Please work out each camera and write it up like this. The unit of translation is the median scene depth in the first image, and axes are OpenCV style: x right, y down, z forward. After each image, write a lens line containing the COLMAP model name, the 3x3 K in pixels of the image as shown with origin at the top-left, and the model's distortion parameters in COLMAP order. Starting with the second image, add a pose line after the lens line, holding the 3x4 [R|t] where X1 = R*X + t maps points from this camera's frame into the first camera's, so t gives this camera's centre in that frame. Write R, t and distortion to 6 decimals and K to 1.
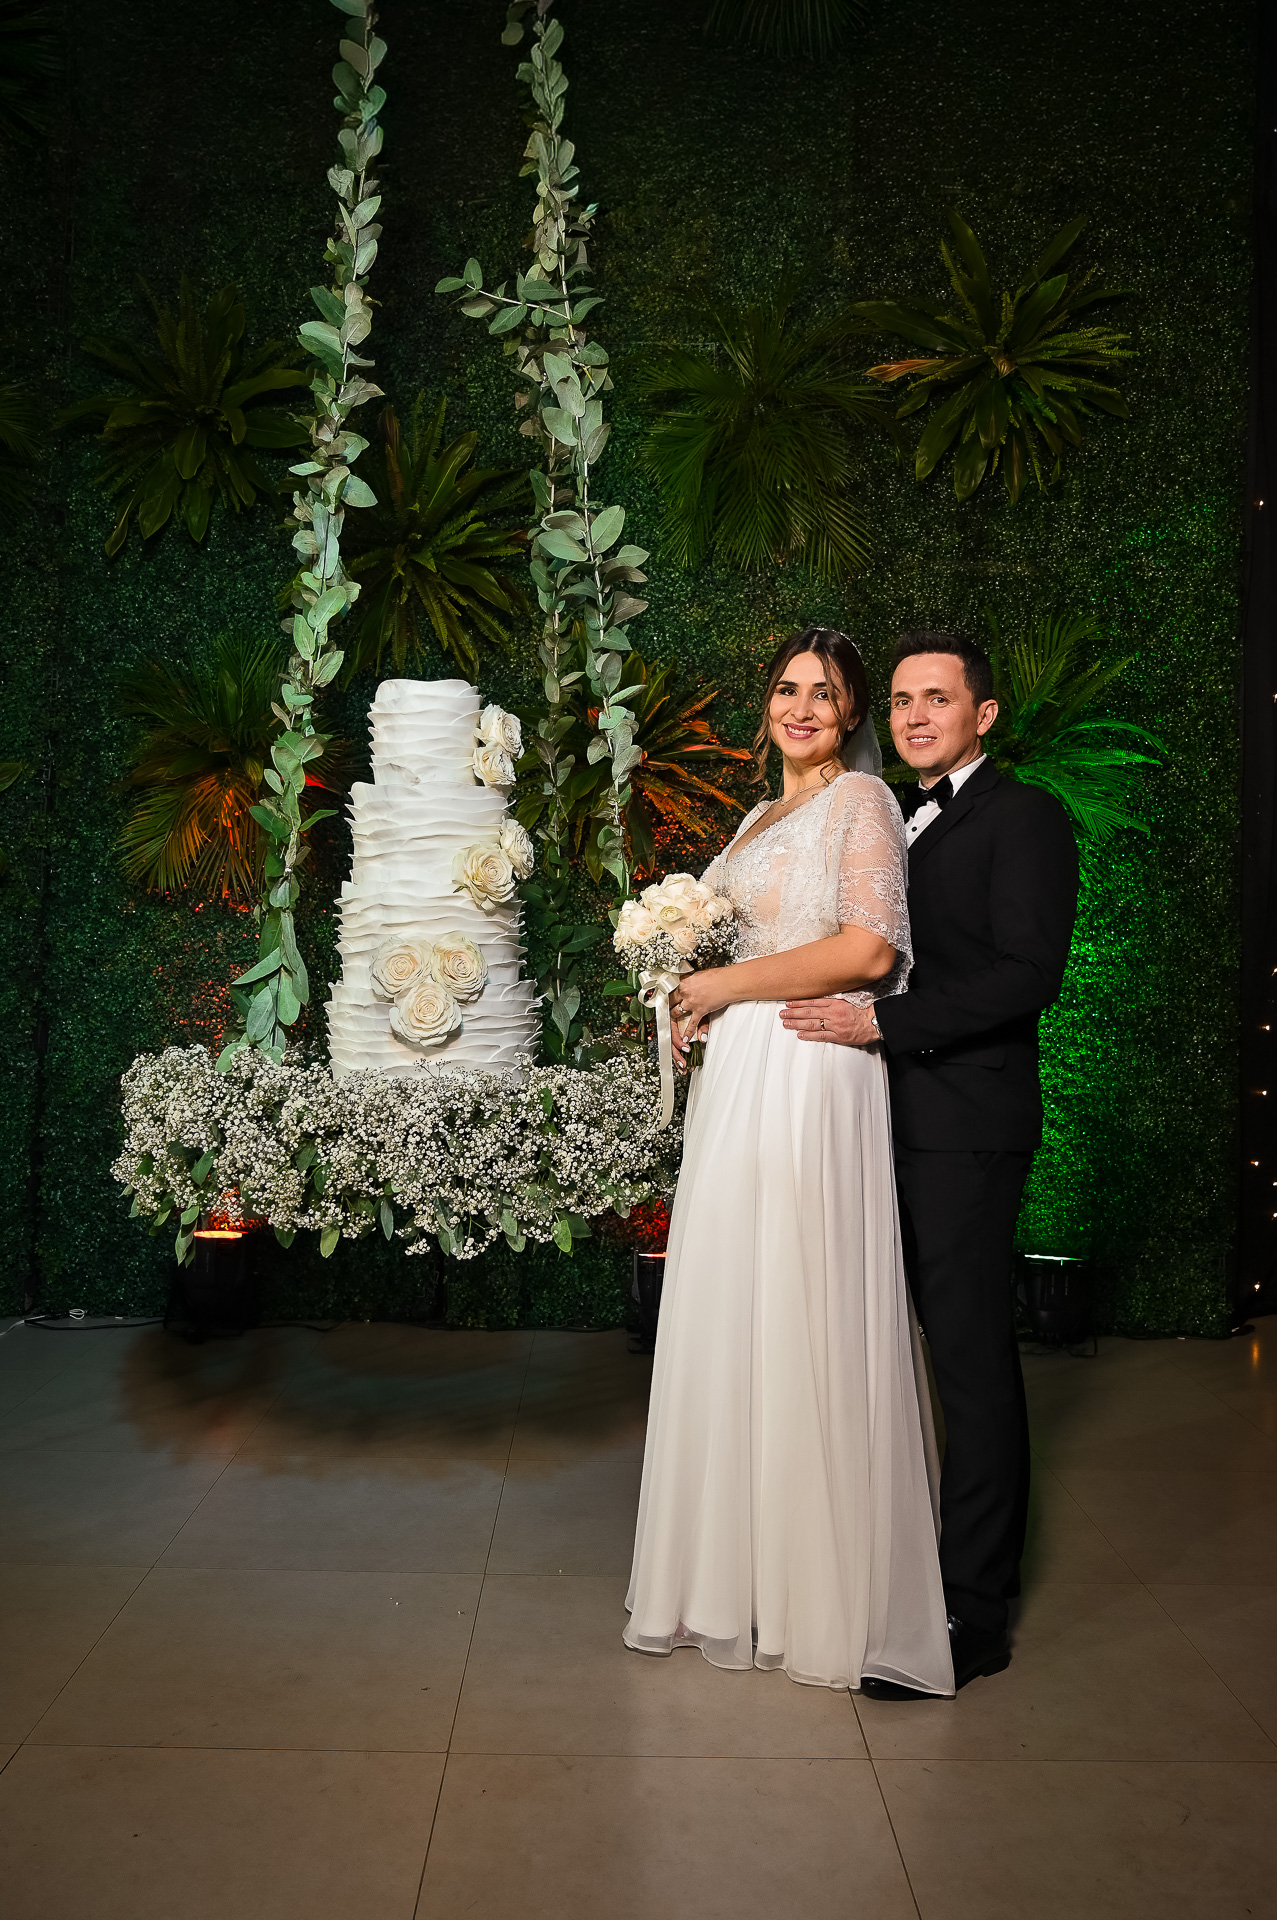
lens RADIAL K [[1481.4, 0, 643.3], [0, 1481.4, 942.5], [0, 0, 1]] dist [-0.005057, 0.008236]
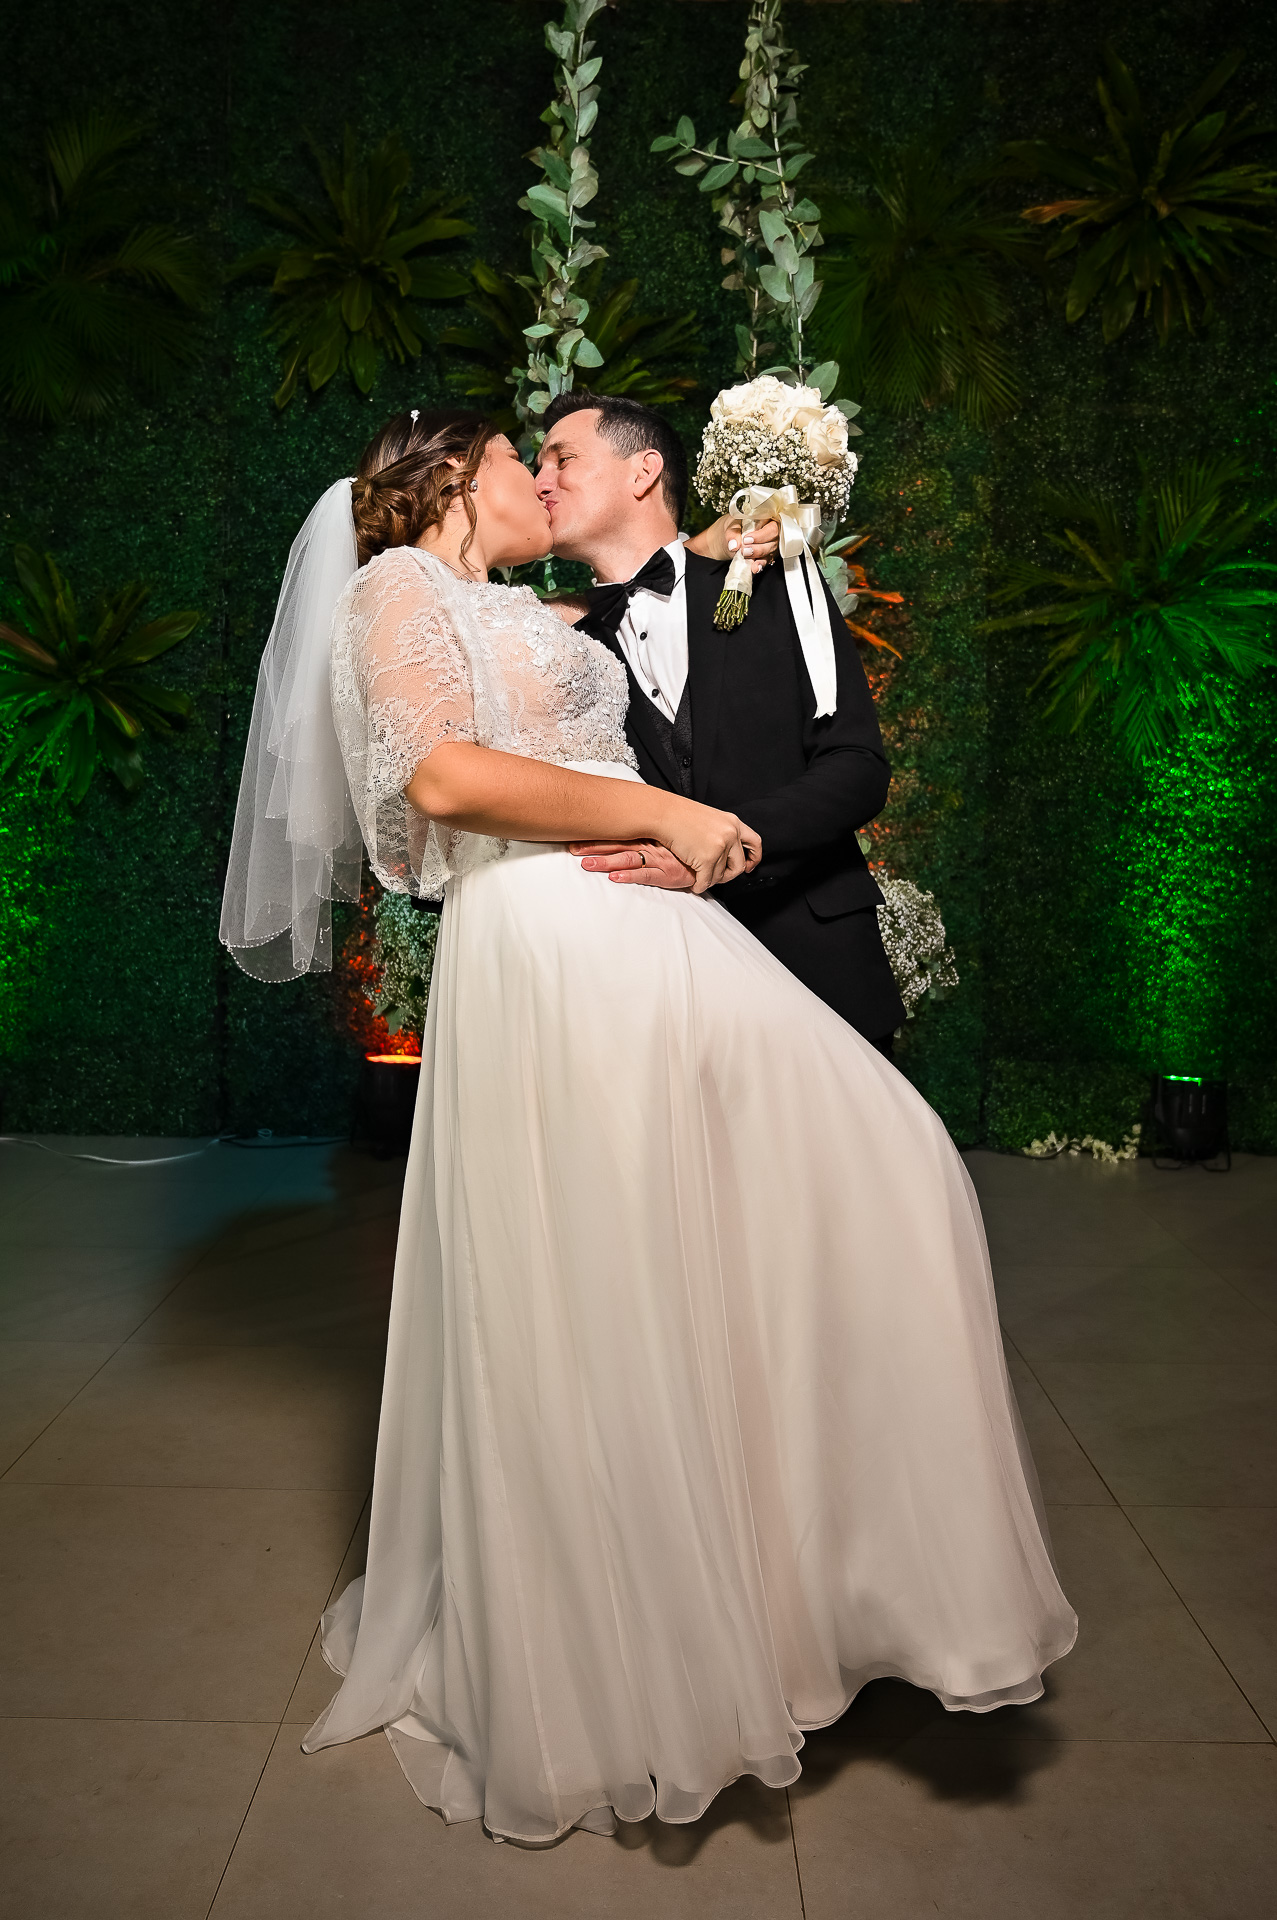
lens RADIAL K [[1481.4, 0, 636.3], [0, 1481.4, 886.0], [0, 0, 1]] dist [-0.005057, 0.008236]
pose [[0.999817, -0.004832, -0.018517, -0.094679], [0.006163, 0.997345, 0.072554, -0.002759], [0.018117, -0.072654, 0.997193, -0.046058]]
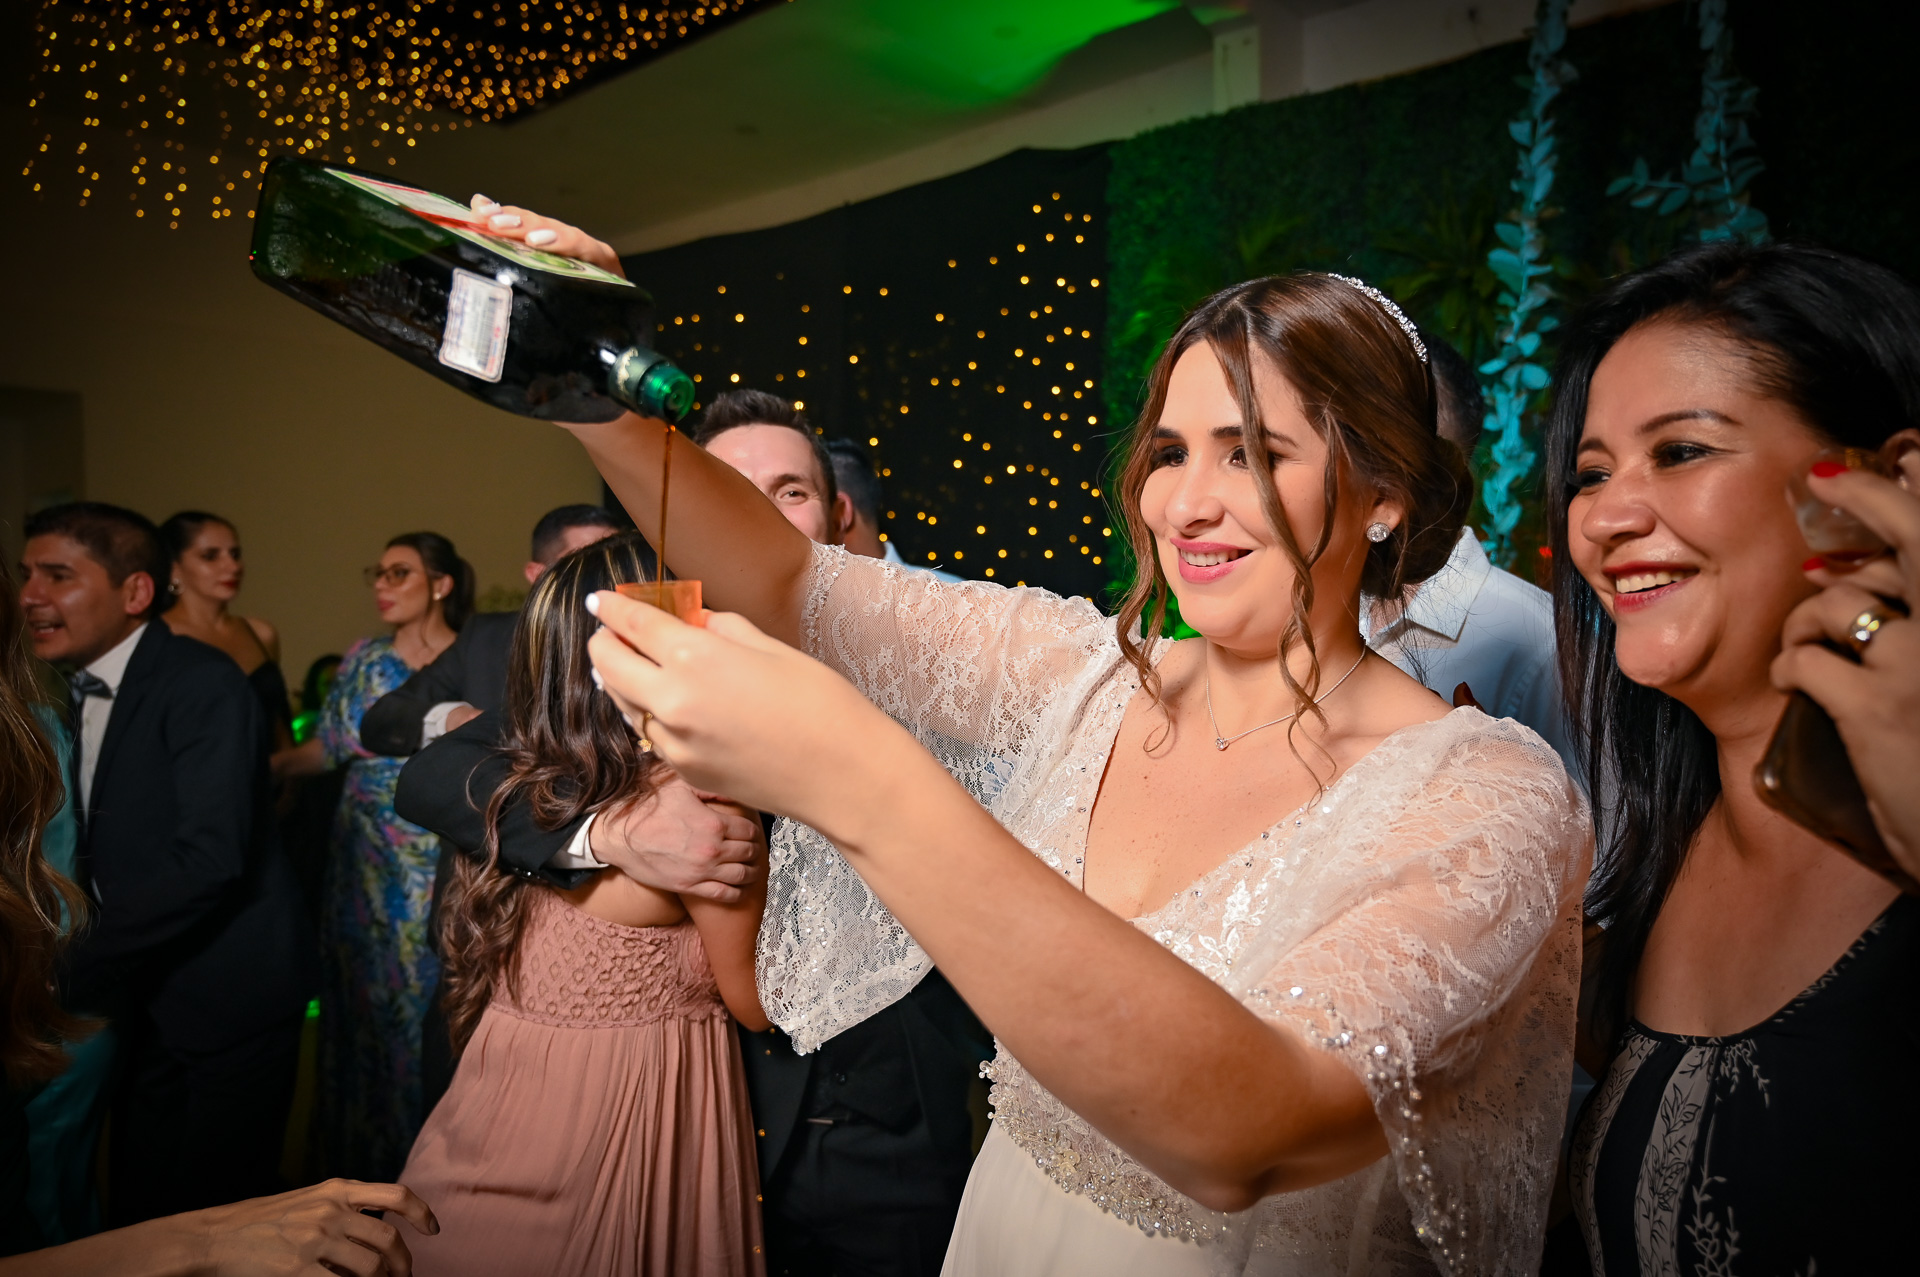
lens RADIAL K [[1286.7, 0, 958.3], [0, 1286.7, 624.9], [0, 0, 1]] dist [-0.005955, 0.005953]
pose [[0.731076, -0.011610, -0.682197, 0.134852], [0.022127, 0.999733, 0.006699, -0.072035], [0.681937, -0.019992, 0.731137, -0.109607]]
